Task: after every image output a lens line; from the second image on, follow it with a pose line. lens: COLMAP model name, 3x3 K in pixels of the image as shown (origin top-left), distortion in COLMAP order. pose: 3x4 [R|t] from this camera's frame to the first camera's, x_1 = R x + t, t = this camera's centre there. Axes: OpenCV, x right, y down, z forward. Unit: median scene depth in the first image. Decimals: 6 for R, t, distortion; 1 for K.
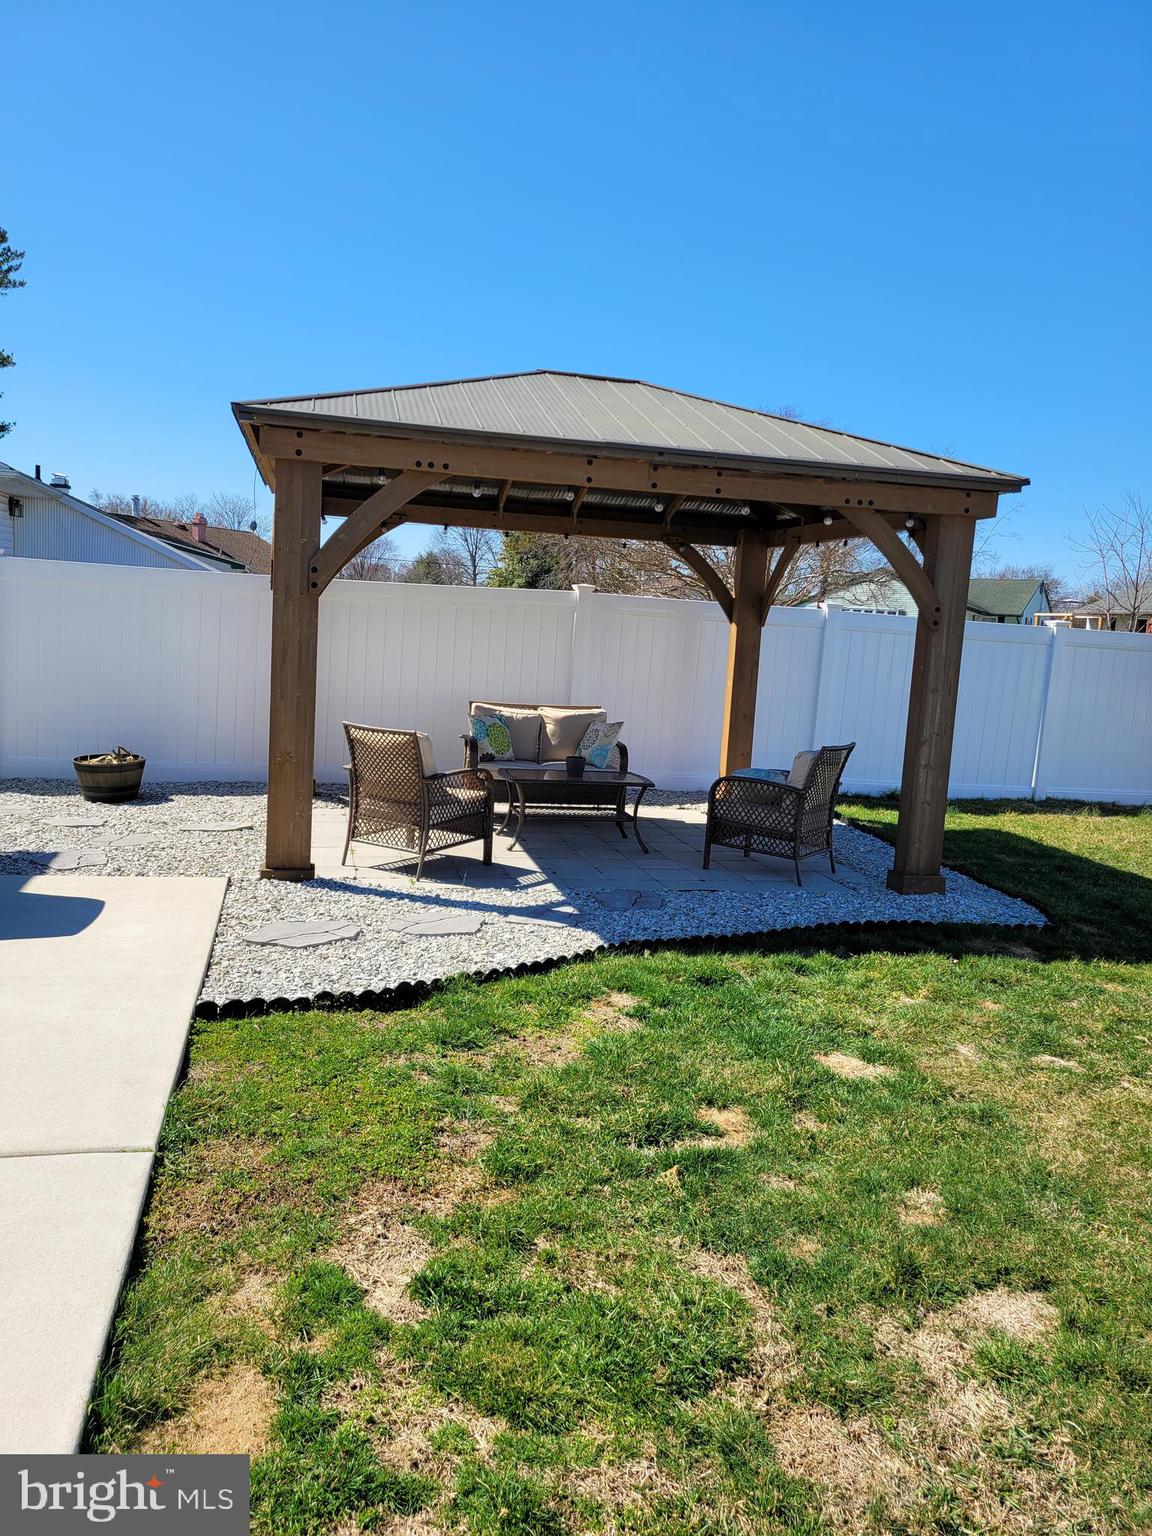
lens RADIAL K [[1136.7, 0, 573.6], [0, 1136.7, 764.6], [0, 0, 1]] dist [0.048966, -0.007273]
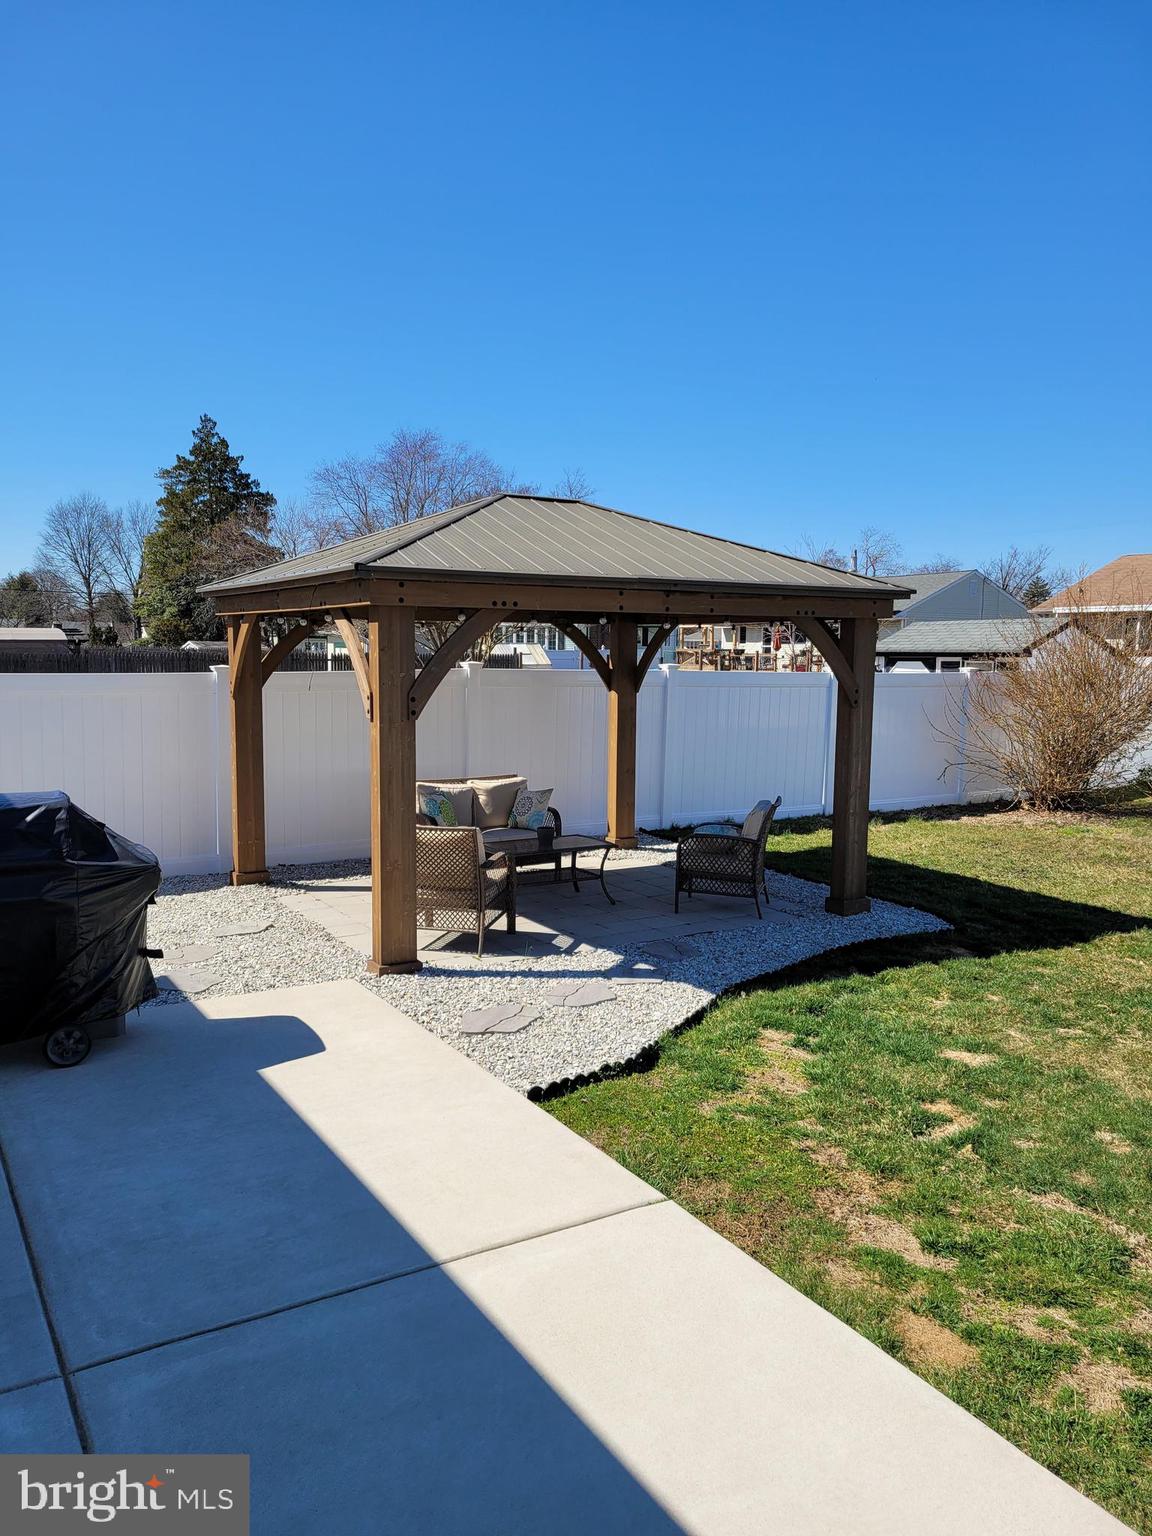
lens RADIAL K [[1136.7, 0, 579.6], [0, 1136.7, 776.7], [0, 0, 1]] dist [0.048966, -0.007273]
pose [[0.948268, -0.084108, 0.306127, -0.449483], [0.084274, 0.996362, 0.012701, -0.100052], [-0.306081, 0.013755, 0.951906, -0.138997]]
